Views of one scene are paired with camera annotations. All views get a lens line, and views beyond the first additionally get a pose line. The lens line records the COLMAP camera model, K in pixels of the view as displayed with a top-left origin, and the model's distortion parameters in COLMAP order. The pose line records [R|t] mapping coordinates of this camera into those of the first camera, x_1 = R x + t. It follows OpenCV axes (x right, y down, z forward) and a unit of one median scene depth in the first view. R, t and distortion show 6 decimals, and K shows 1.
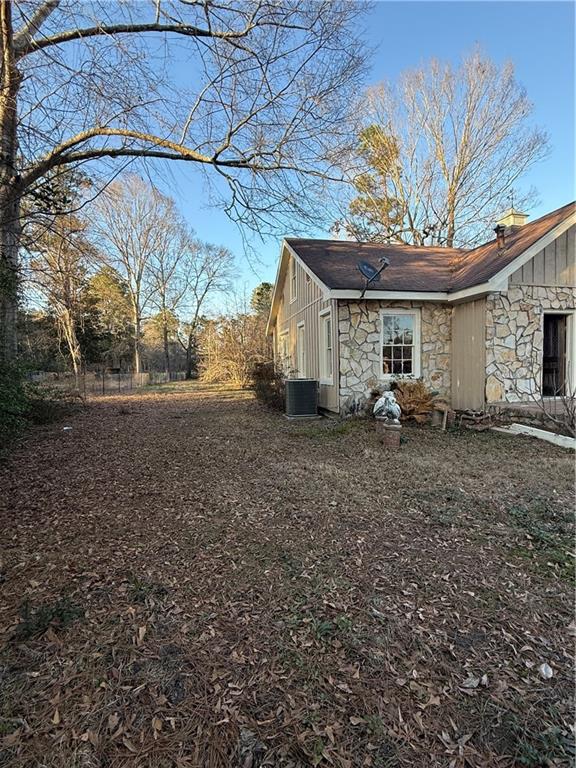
lens RADIAL K [[366.7, 0, 287.9], [0, 366.7, 381.3], [0, 0, 1]] dist [-0.002703, -0.000103]
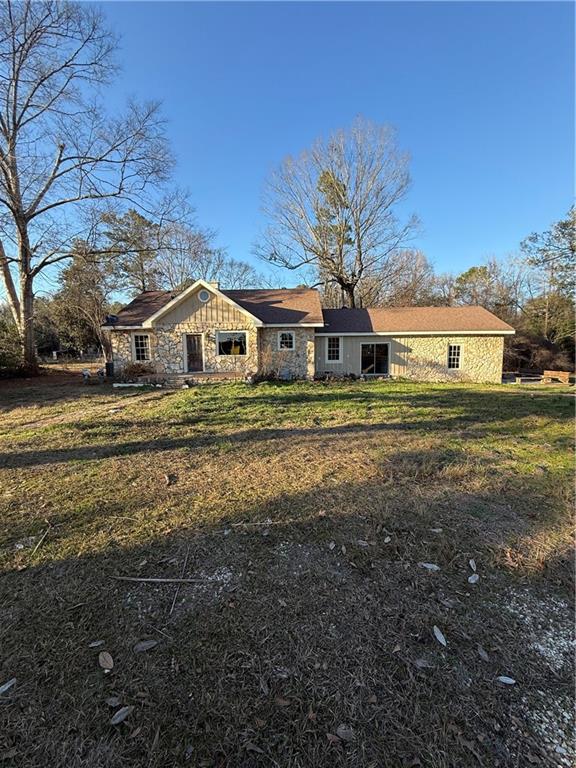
lens RADIAL K [[308.0, 0, 289.2], [0, 308.0, 383.2], [0, 0, 1]] dist [-0.007553, -0.000103]
pose [[0.969728, 0.033898, -0.241823, 1.342756], [-0.017562, 0.997435, 0.069396, -0.021914], [0.243555, -0.063048, 0.967836, -0.530603]]
